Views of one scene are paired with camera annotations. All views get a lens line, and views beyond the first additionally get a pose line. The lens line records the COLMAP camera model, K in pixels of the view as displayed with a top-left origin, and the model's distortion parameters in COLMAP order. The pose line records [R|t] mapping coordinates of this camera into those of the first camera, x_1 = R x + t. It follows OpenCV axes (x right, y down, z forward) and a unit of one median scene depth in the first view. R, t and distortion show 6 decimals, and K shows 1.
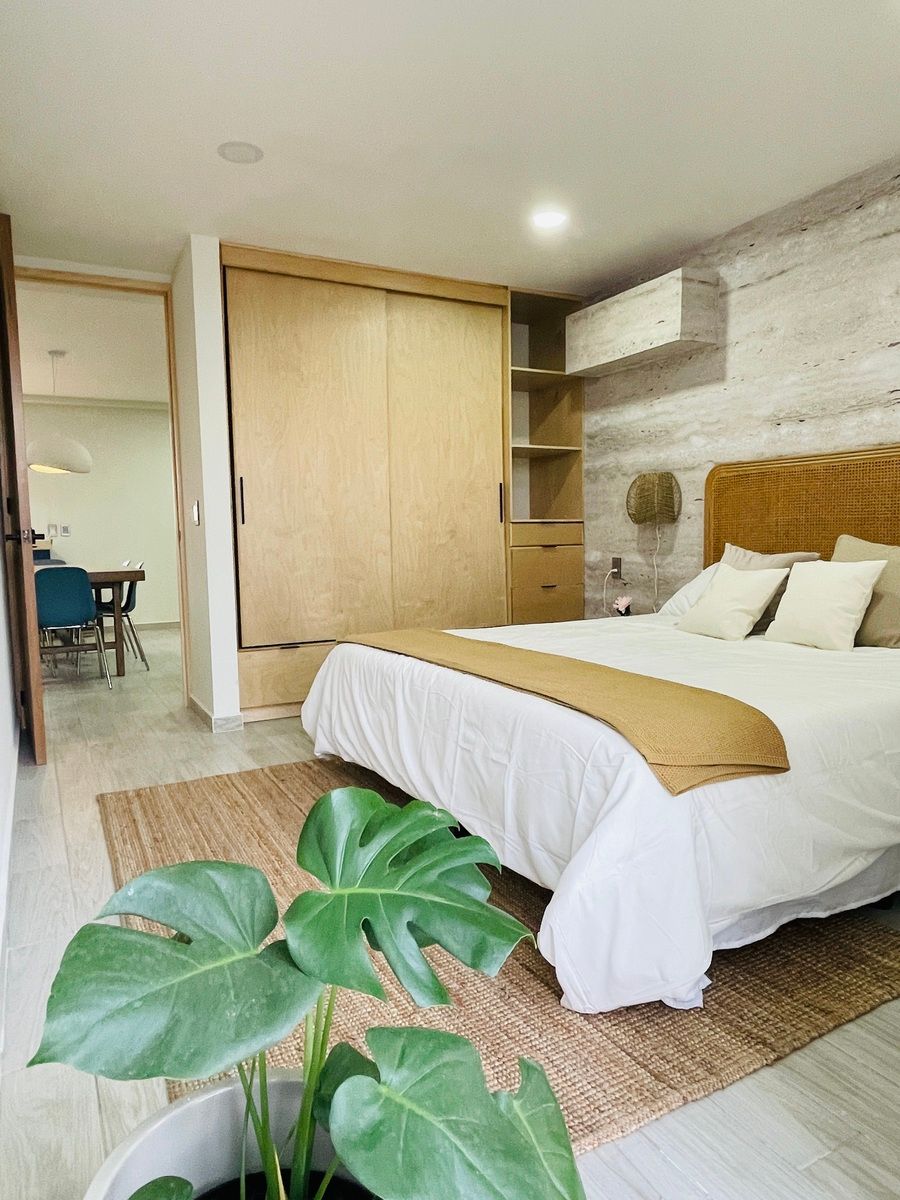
lens RADIAL K [[783.0, 0, 453.7], [0, 783.0, 602.3], [0, 0, 1]] dist [0.017485, -0.016068]
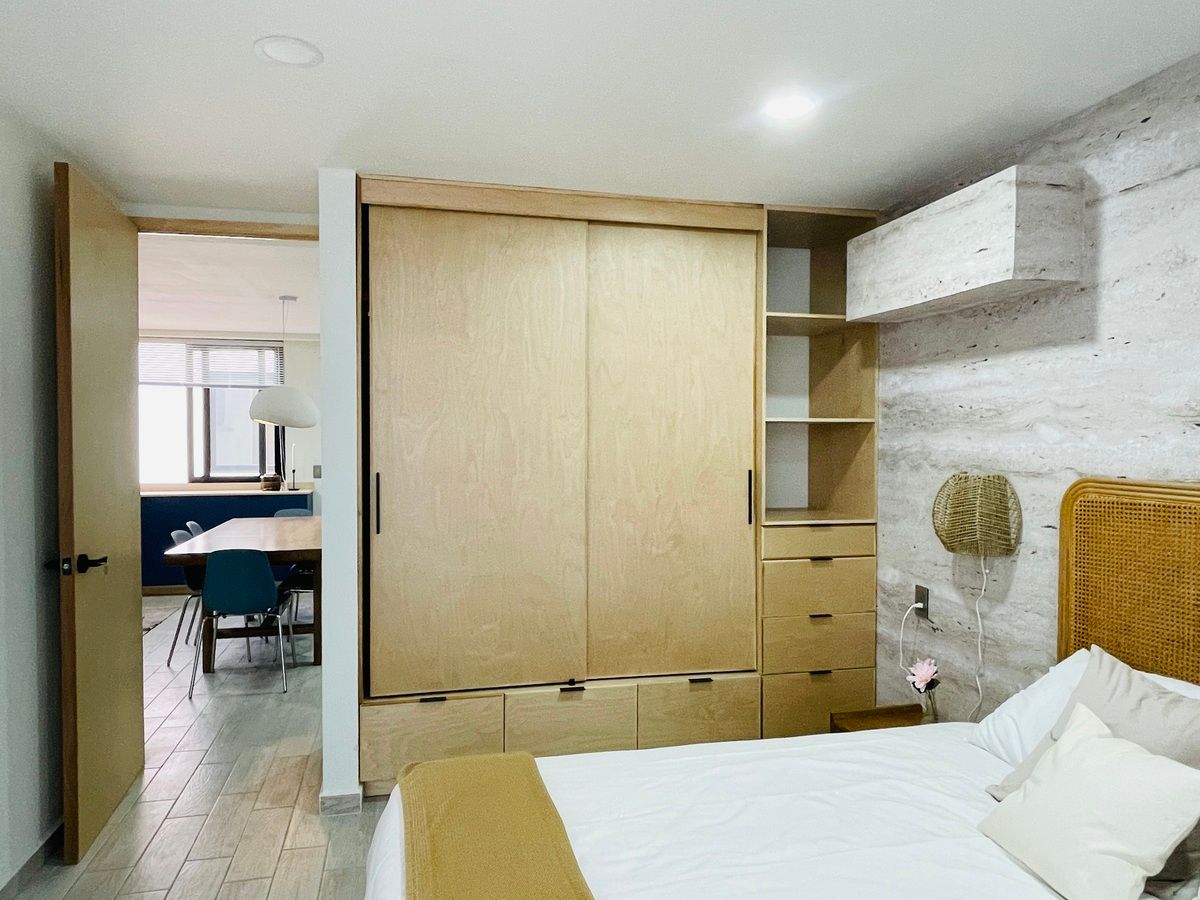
lens RADIAL K [[783.0, 0, 597.7], [0, 783.0, 446.5], [0, 0, 1]] dist [0.017485, -0.016068]
pose [[0.965349, 0.024001, -0.259855, 0.125050], [-0.042514, 0.996923, -0.065859, -0.135299], [0.257475, 0.074625, 0.963399, 0.300830]]
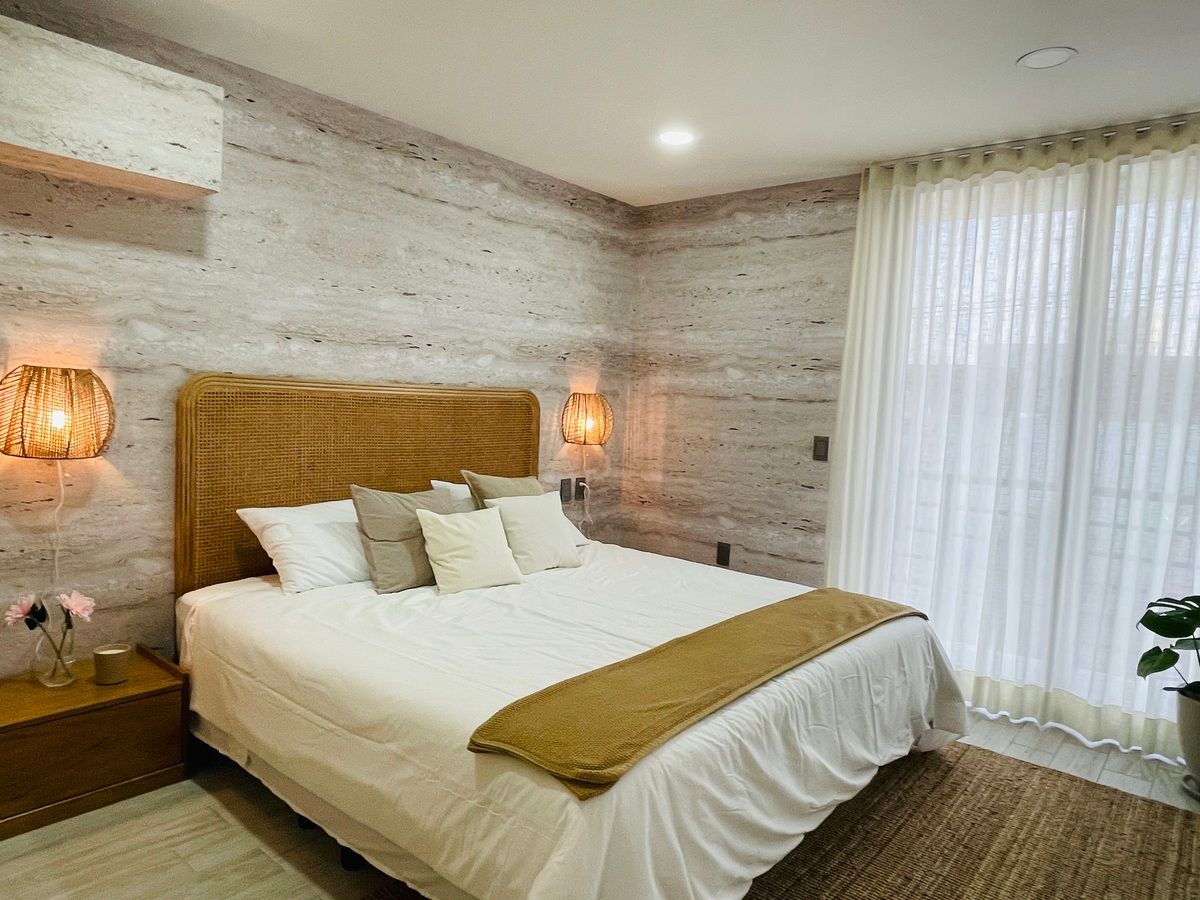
lens RADIAL K [[783.0, 0, 592.1], [0, 783.0, 455.0], [0, 0, 1]] dist [0.017485, -0.016068]
pose [[-0.356346, -0.066611, 0.931977, -0.434604], [0.039842, 0.995465, 0.086382, -0.140353], [-0.933504, 0.067914, -0.352076, 0.871026]]
